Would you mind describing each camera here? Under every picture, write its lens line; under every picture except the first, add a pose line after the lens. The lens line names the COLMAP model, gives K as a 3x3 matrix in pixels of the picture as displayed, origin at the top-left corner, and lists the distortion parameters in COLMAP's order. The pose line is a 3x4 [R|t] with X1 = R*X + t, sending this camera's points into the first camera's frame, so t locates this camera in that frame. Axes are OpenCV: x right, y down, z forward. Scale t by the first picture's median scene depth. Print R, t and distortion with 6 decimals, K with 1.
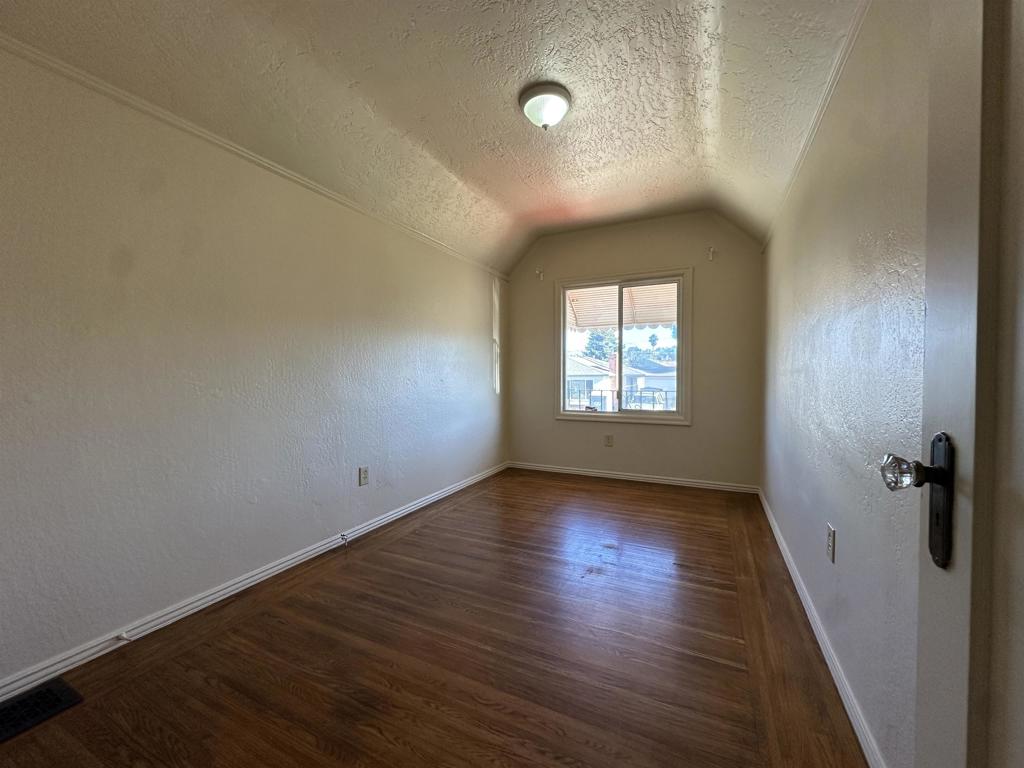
lens RADIAL K [[407.2, 0, 508.5], [0, 407.2, 381.8], [0, 0, 1]] dist [-0.003547, 0.000965]
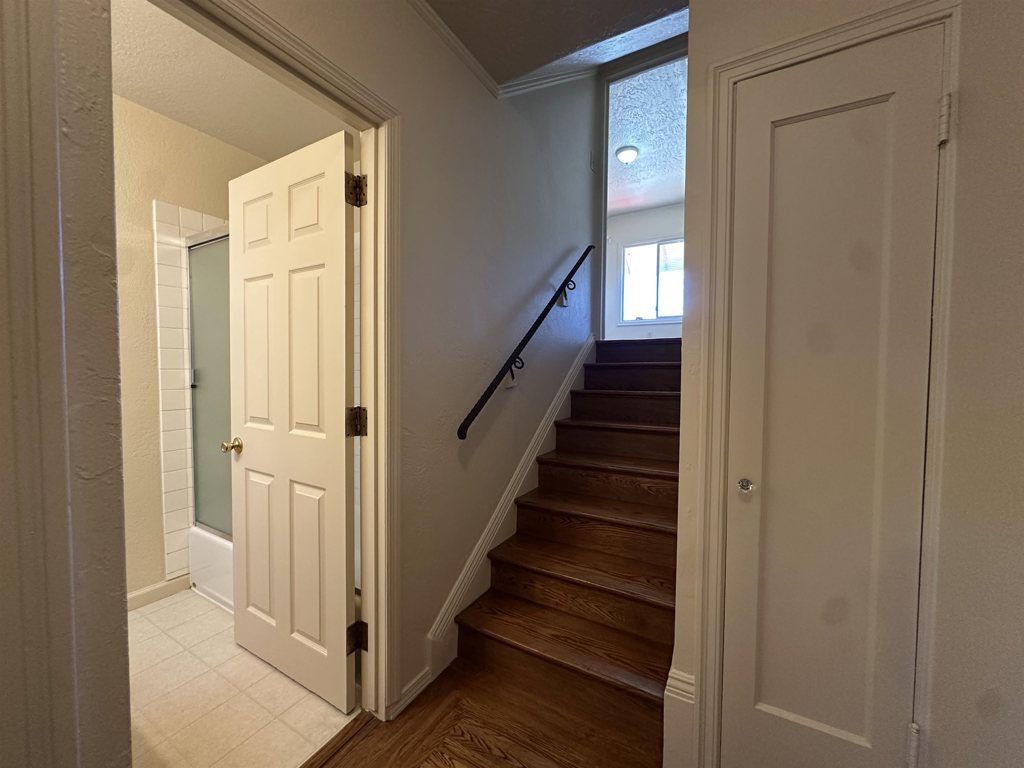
lens RADIAL K [[407.2, 0, 508.7], [0, 407.2, 384.9], [0, 0, 1]] dist [-0.003547, 0.000965]
pose [[0.997109, 0.006128, -0.075737, -0.423575], [-0.004530, 0.999764, 0.021253, 0.628584], [0.075849, -0.020848, 0.996901, -1.481805]]
